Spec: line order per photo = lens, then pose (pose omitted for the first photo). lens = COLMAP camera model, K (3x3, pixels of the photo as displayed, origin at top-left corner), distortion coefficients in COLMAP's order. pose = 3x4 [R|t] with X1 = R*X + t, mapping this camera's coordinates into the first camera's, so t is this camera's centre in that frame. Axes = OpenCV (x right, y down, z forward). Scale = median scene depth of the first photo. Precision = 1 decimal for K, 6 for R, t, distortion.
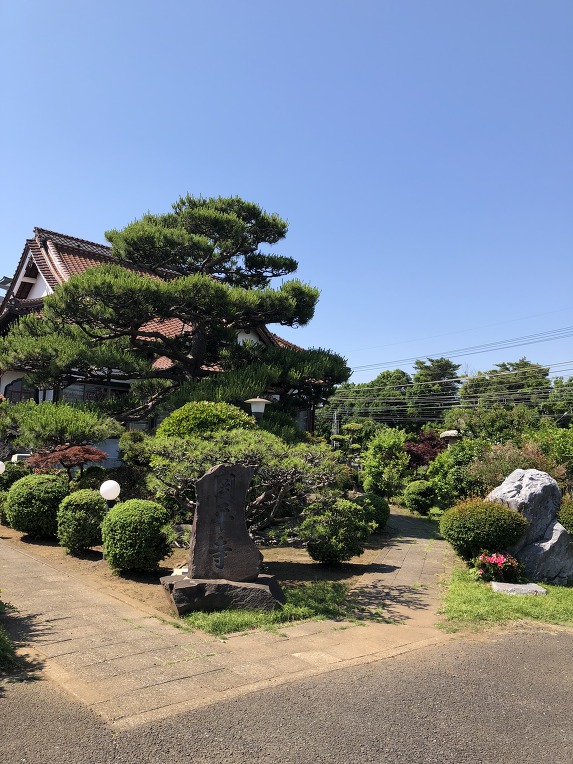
lens RADIAL K [[625.2, 0, 286.5], [0, 625.2, 382.0], [0, 0, 1]] dist [0.064290, -0.102529]
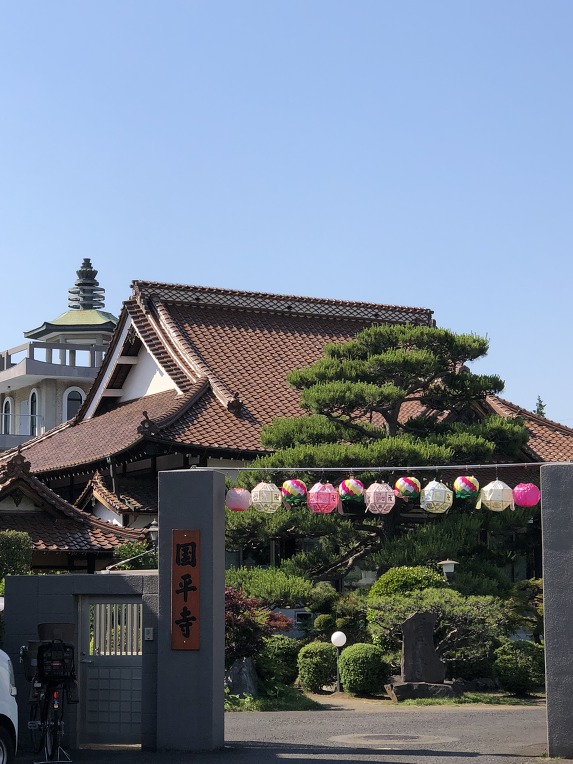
lens RADIAL K [[2106.8, 0, 286.5], [0, 2106.8, 382.0], [0, 0, 1]] dist [0.080927, 0.394342]
pose [[0.978194, -0.076437, -0.193117, 0.421138], [0.075690, 0.997068, -0.011256, -0.268837], [0.193411, -0.003607, 0.981111, -2.788723]]
